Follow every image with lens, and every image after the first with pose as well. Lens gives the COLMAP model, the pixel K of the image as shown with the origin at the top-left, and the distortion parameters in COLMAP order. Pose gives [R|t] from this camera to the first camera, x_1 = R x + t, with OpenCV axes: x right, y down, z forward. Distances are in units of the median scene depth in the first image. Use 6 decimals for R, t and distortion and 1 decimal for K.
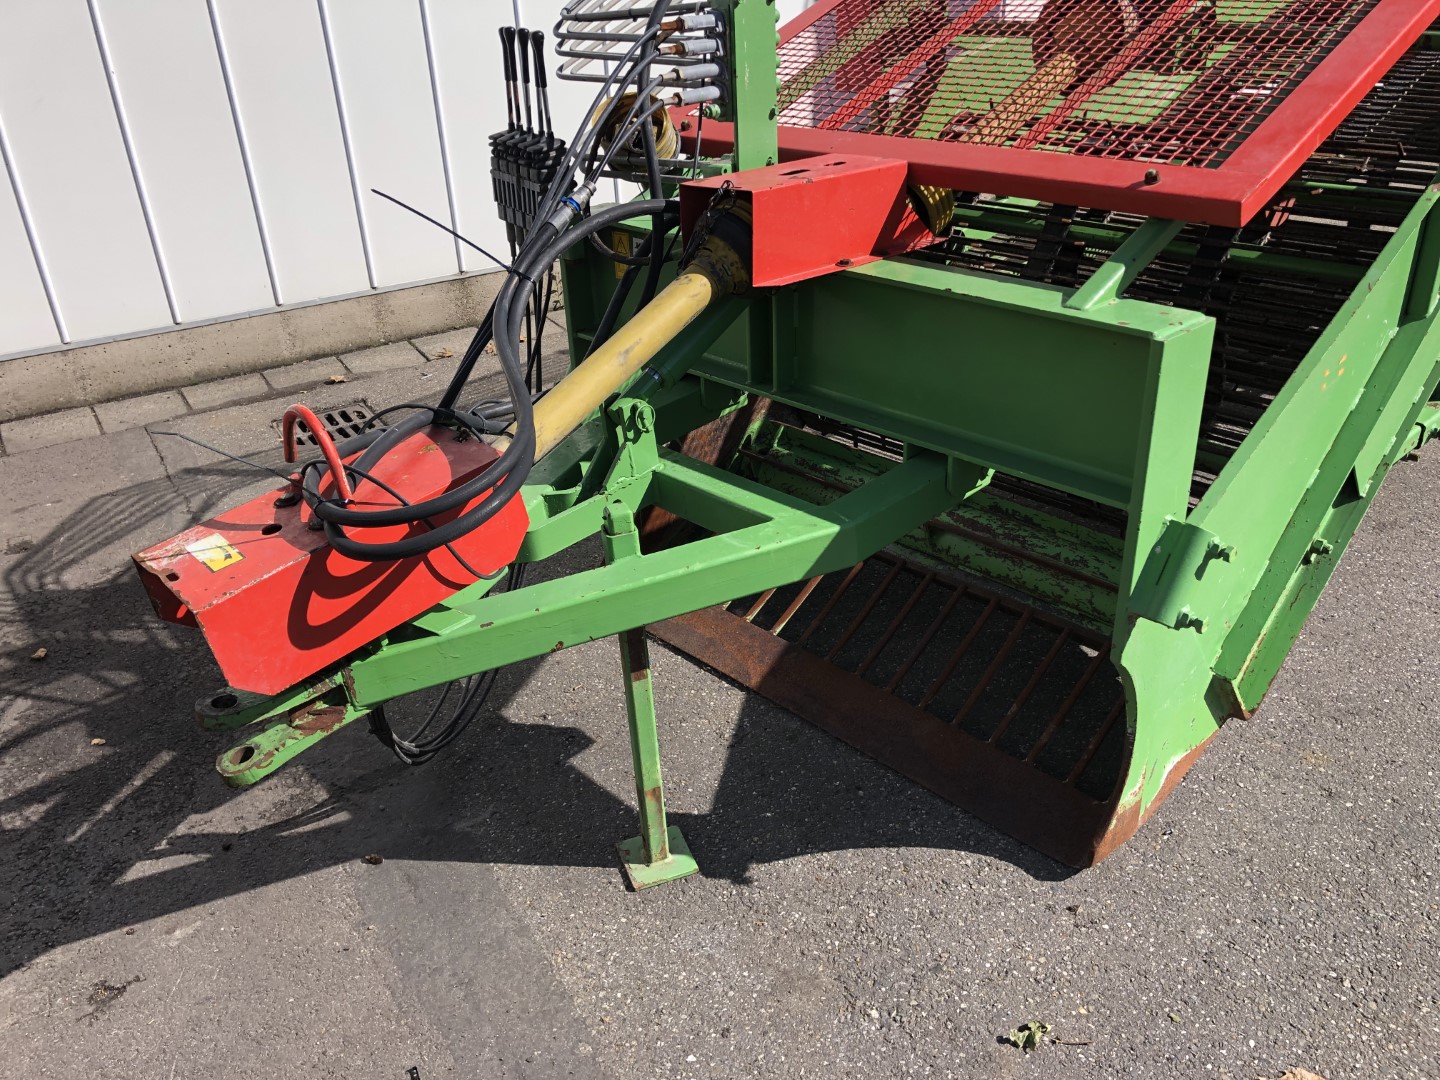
lens RADIAL K [[1179.6, 0, 720.0], [0, 1179.6, 540.0], [0, 0, 1]] dist [0.037301, -0.052833]
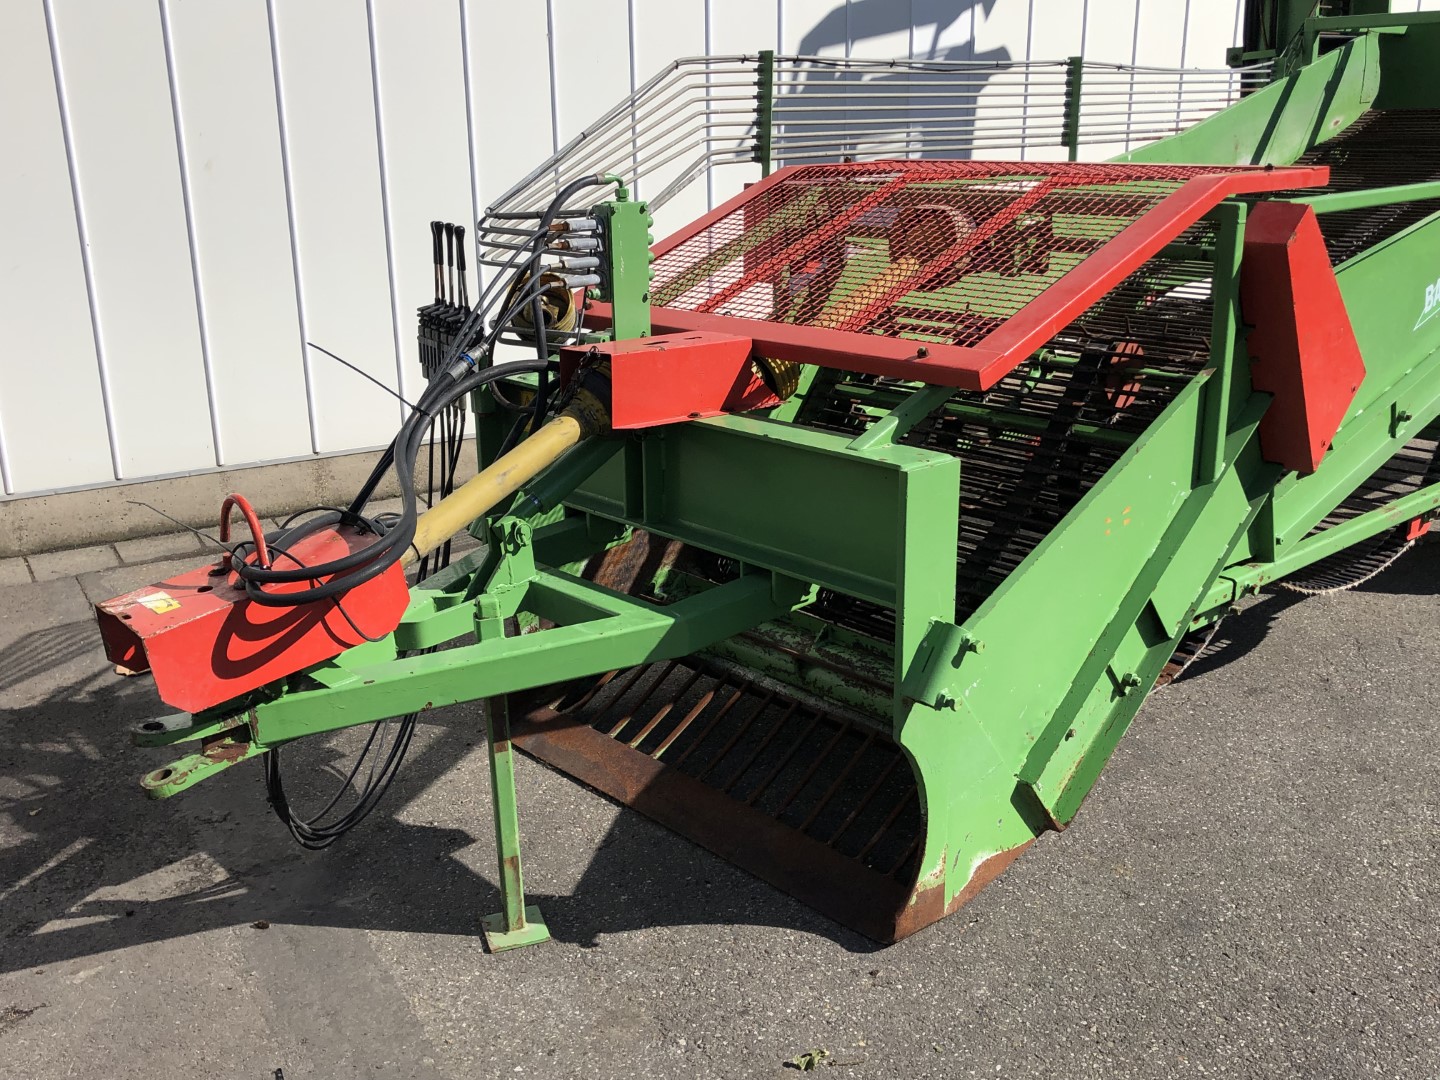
lens RADIAL K [[1402.4, 0, 714.0], [0, 1402.4, 515.0], [0, 0, 1]] dist [0.022339, -0.030557]
pose [[0.999490, 0.030917, -0.007937, 0.135696], [-0.031866, 0.980907, -0.191851, 0.138071], [0.001854, 0.192007, 0.981392, -0.381511]]
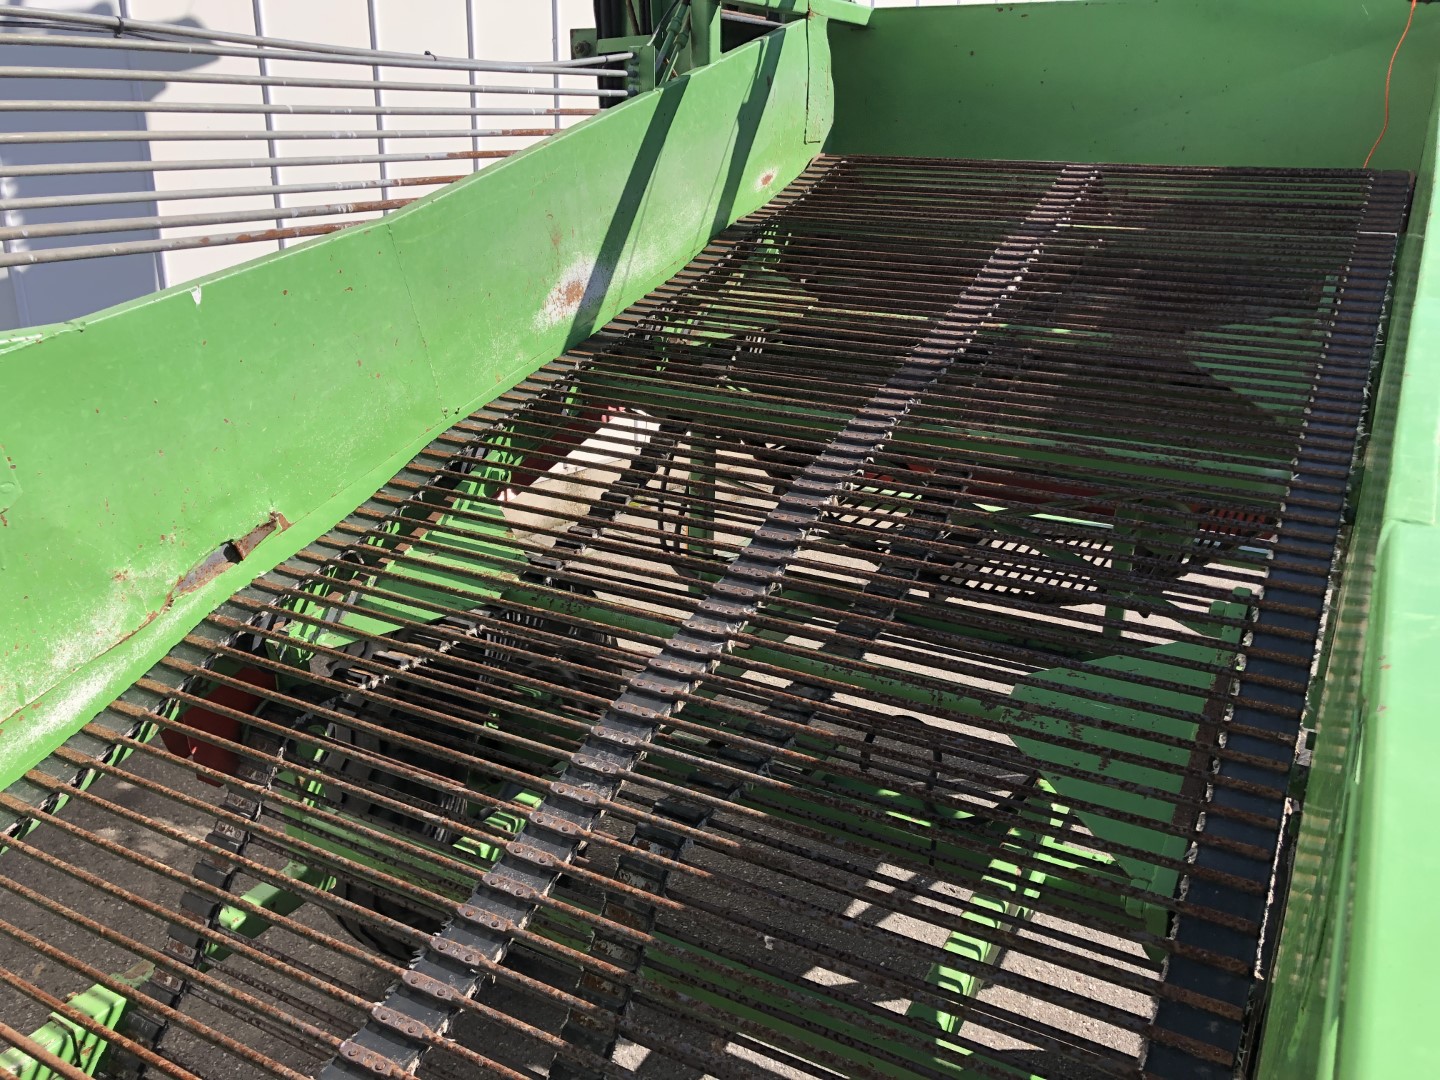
lens RADIAL K [[1179.6, 0, 720.0], [0, 1179.6, 540.0], [0, 0, 1]] dist [0.037301, -0.052833]
pose [[0.947673, -0.052398, 0.314913, 0.844590], [0.095659, 0.987720, -0.123523, -0.652572], [-0.304574, 0.147184, 0.941048, 1.063802]]
